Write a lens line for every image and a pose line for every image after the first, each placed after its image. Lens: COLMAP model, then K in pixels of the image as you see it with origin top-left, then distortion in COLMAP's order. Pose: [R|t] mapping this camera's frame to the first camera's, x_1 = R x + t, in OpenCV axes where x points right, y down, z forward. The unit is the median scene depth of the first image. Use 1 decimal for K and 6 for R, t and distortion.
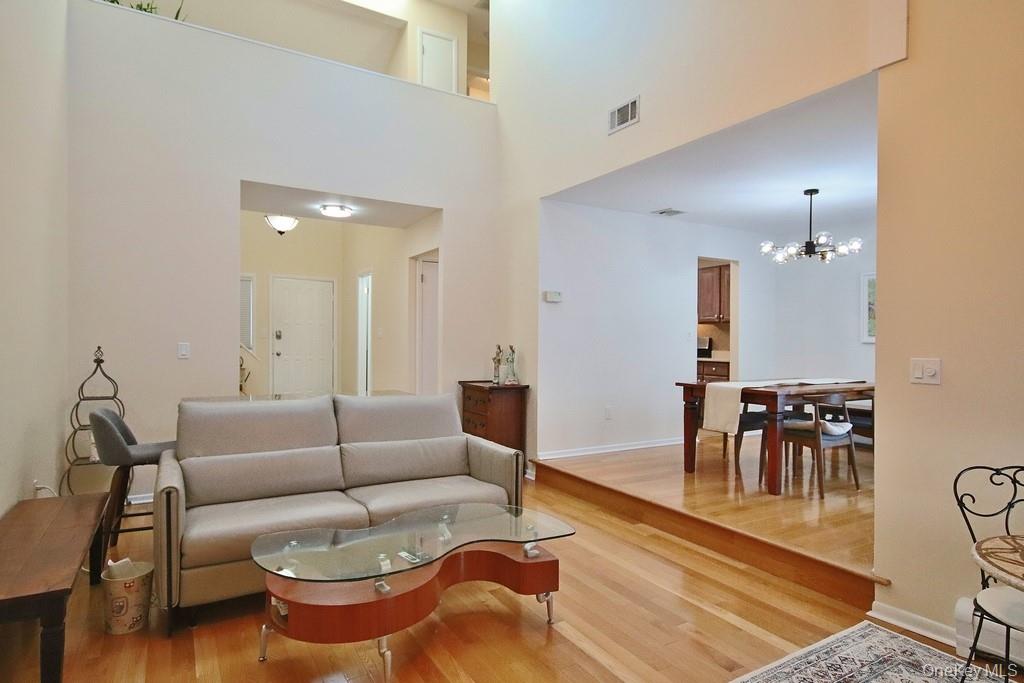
lens RADIAL K [[563.4, 0, 509.4], [0, 563.4, 342.3], [0, 0, 1]] dist [-0.000859, -0.001071]
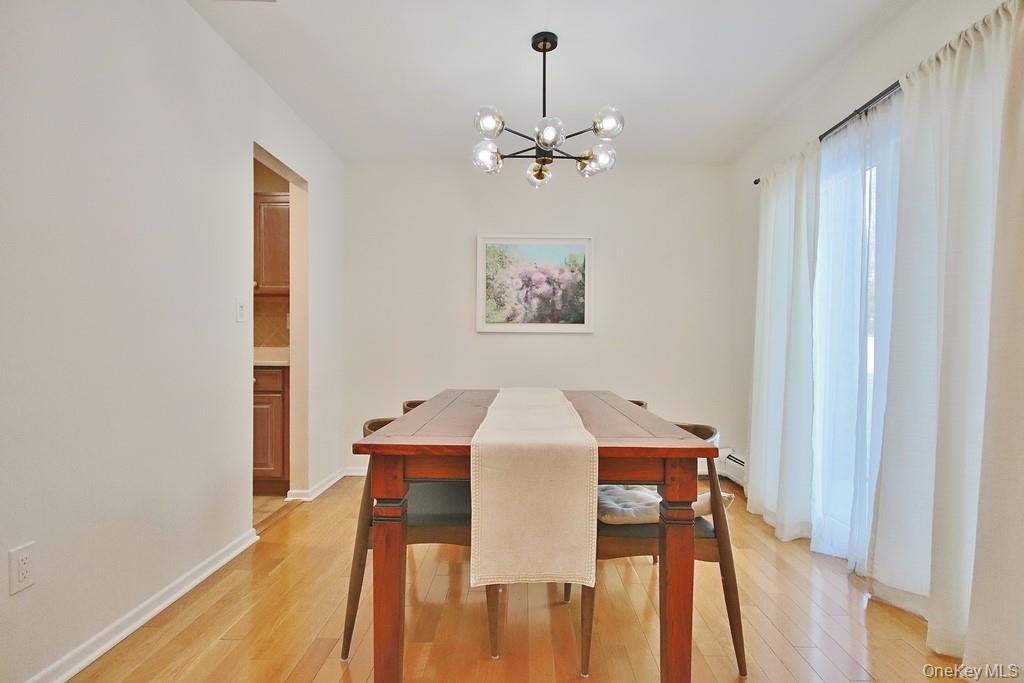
lens RADIAL K [[529.6, 0, 512.6], [0, 529.6, 348.1], [0, 0, 1]] dist [-0.003524, 0.004528]
pose [[0.521581, -0.012152, 0.853116, 0.106002], [-0.000876, 0.999890, 0.014778, 0.015805], [-0.853202, -0.008455, 0.521513, 0.874500]]
